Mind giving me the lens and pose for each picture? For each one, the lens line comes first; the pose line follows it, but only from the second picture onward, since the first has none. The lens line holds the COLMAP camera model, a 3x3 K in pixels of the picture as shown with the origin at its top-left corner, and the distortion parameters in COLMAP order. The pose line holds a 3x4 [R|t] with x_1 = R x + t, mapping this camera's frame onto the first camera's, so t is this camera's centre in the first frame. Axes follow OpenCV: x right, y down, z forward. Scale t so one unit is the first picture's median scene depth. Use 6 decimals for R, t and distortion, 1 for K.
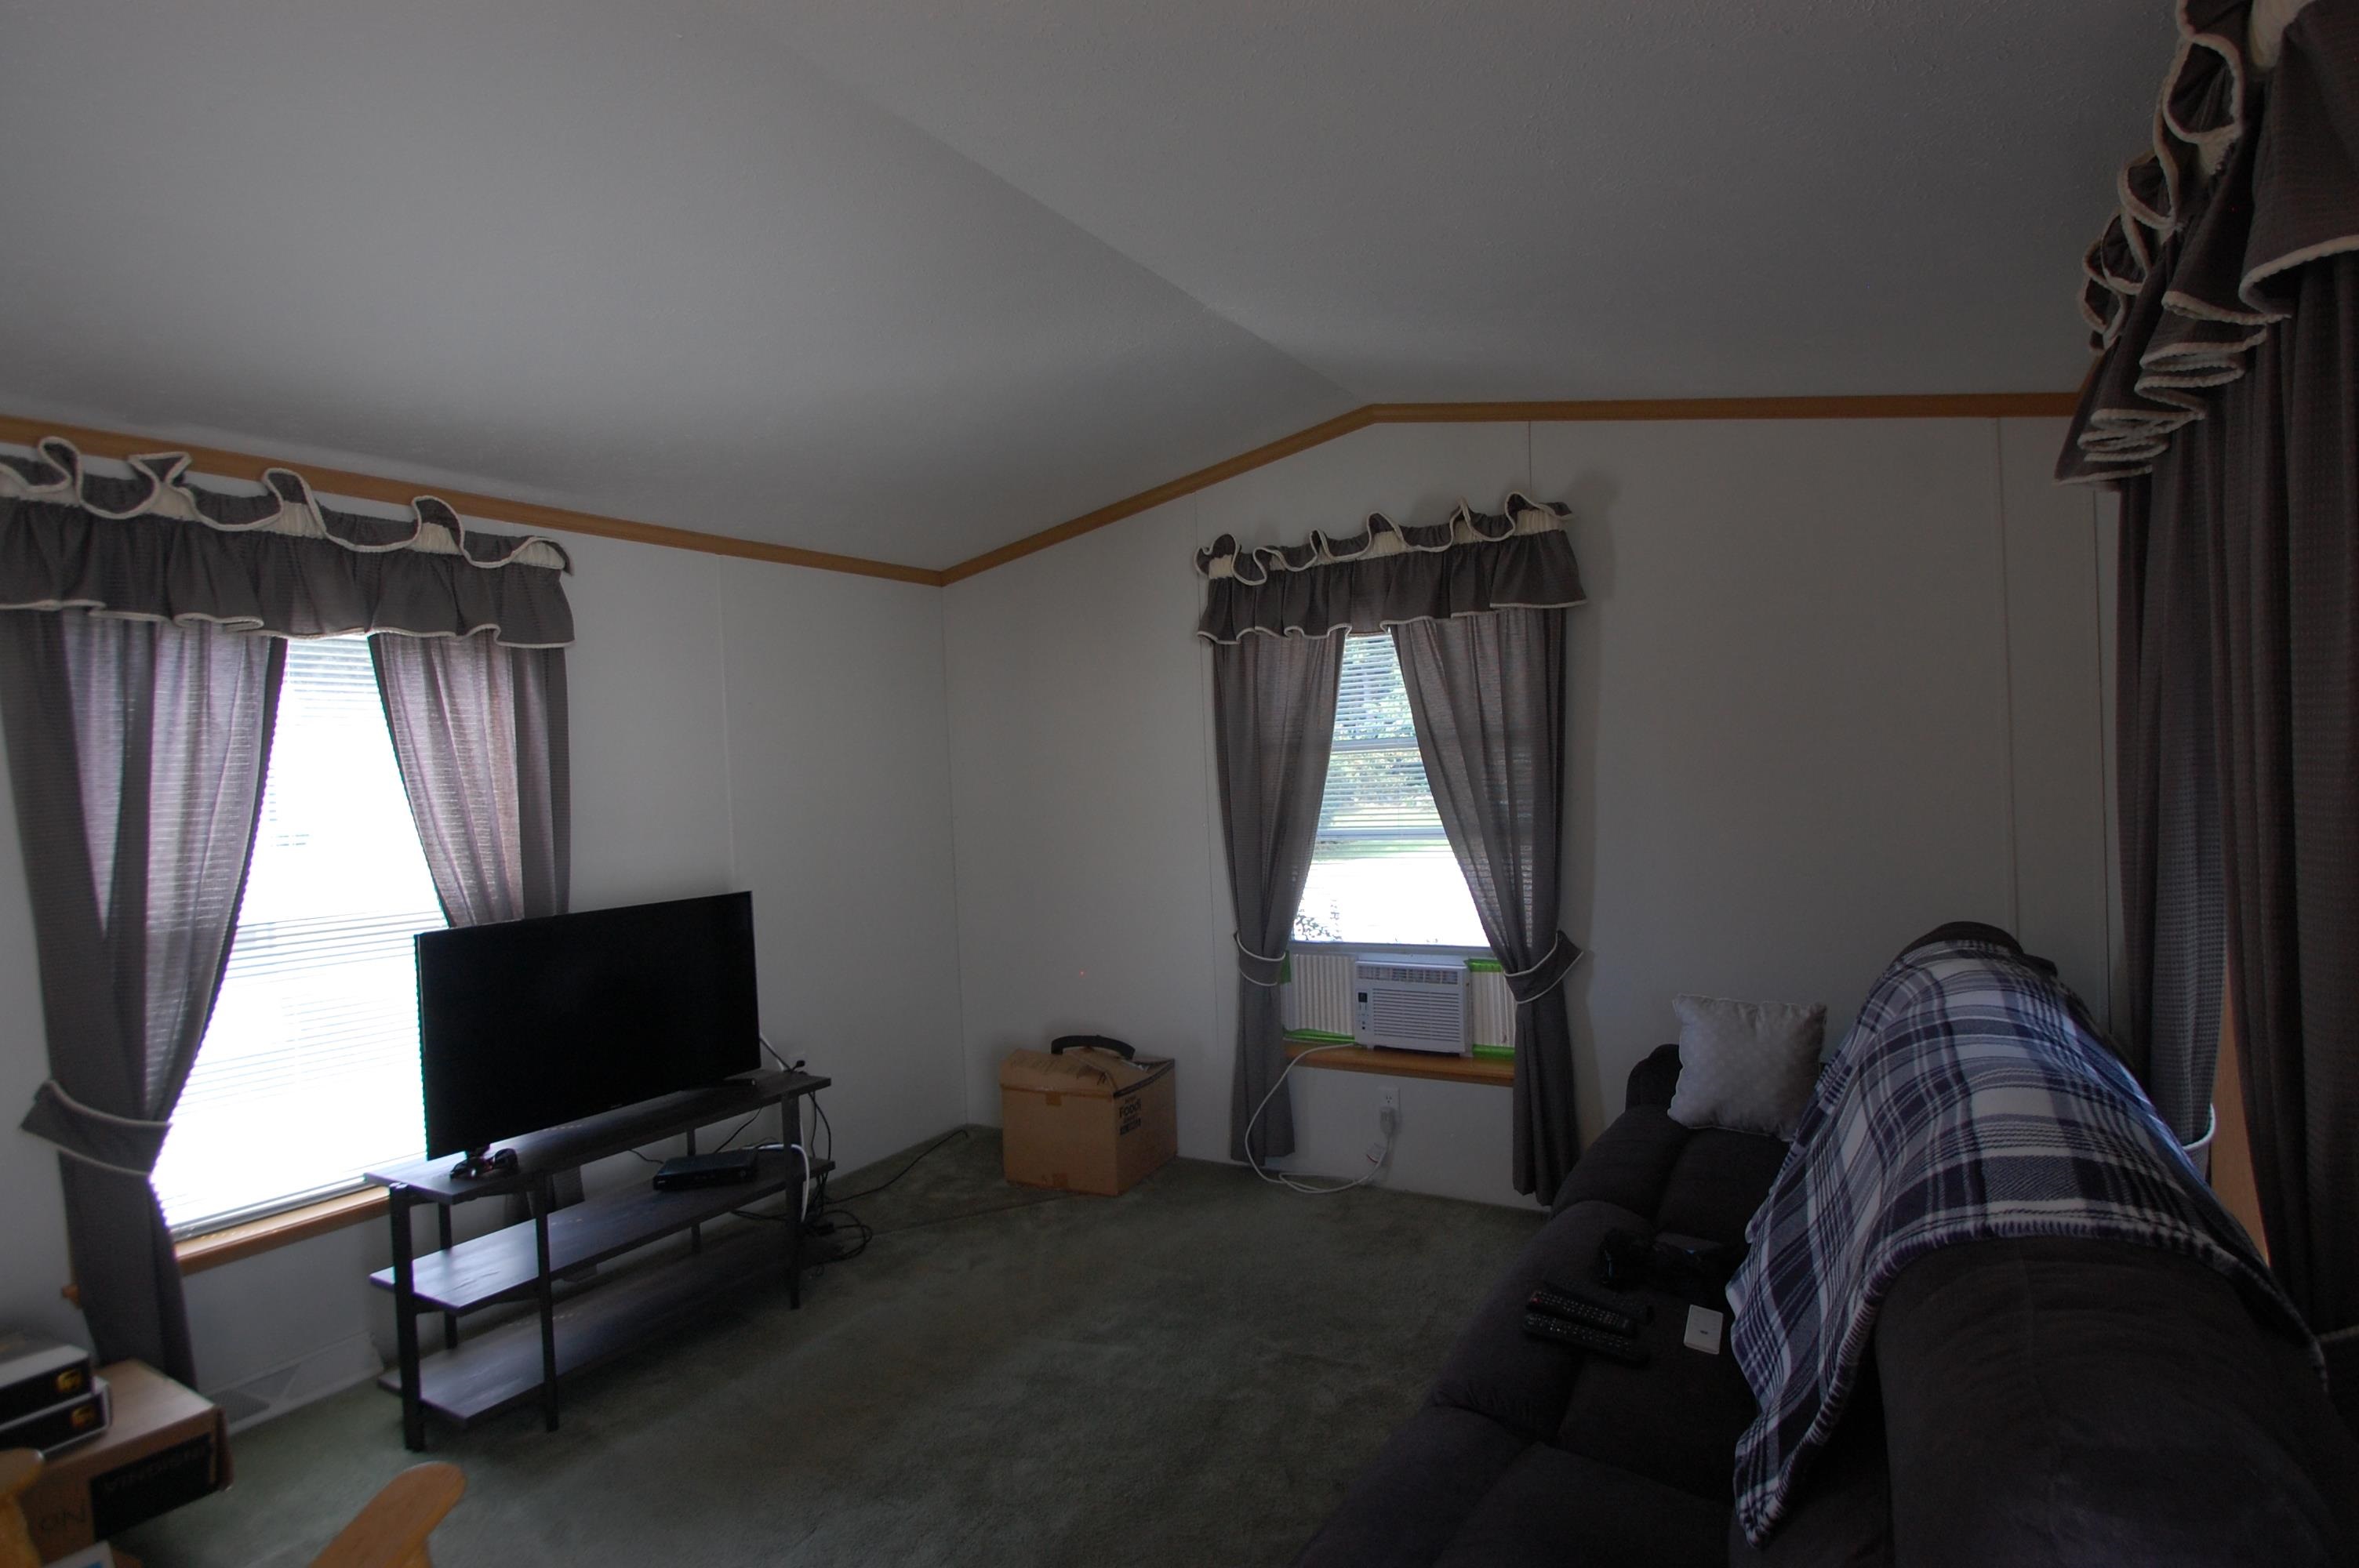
lens RADIAL K [[1161.6, 0, 1179.5], [0, 1161.6, 784.0], [0, 0, 1]] dist [0.016750, -0.022963]
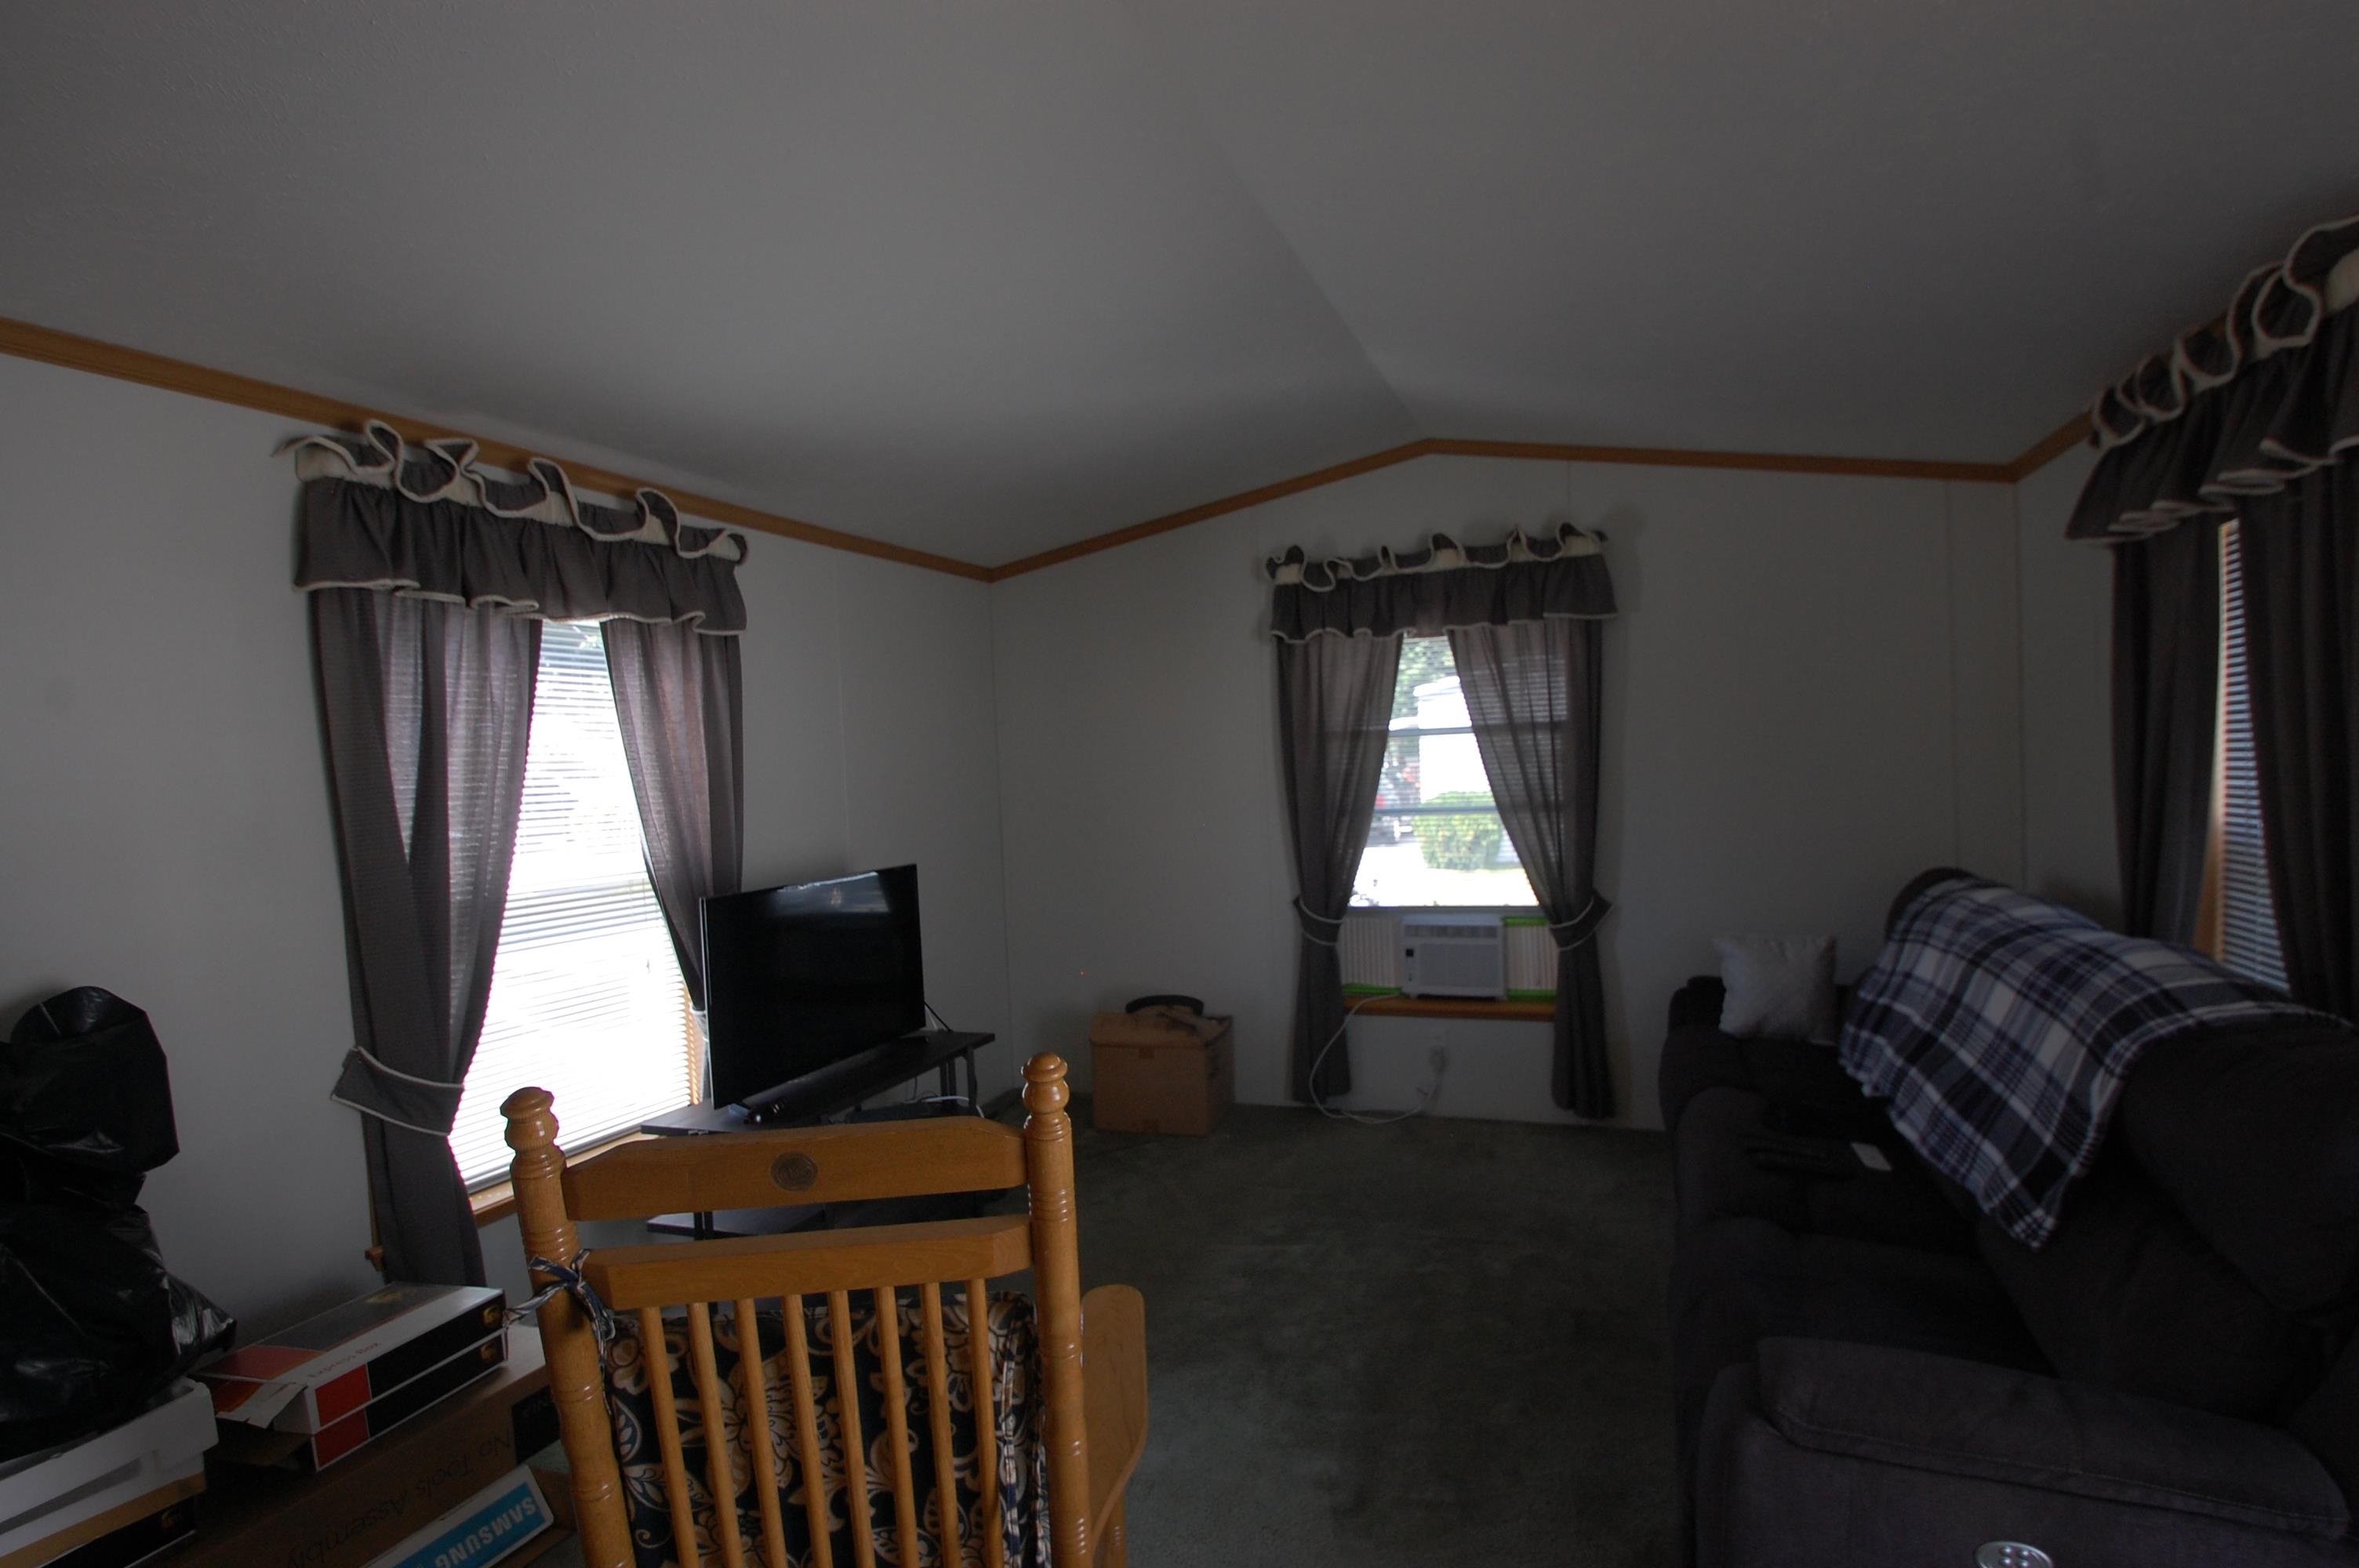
lens RADIAL K [[1161.6, 0, 1179.5], [0, 1161.6, 784.0], [0, 0, 1]] dist [0.016750, -0.022963]
pose [[0.984097, -0.002330, 0.177615, -0.301968], [0.001765, 0.999993, 0.003337, 0.013966], [-0.177621, -0.002971, 0.984094, -0.099964]]
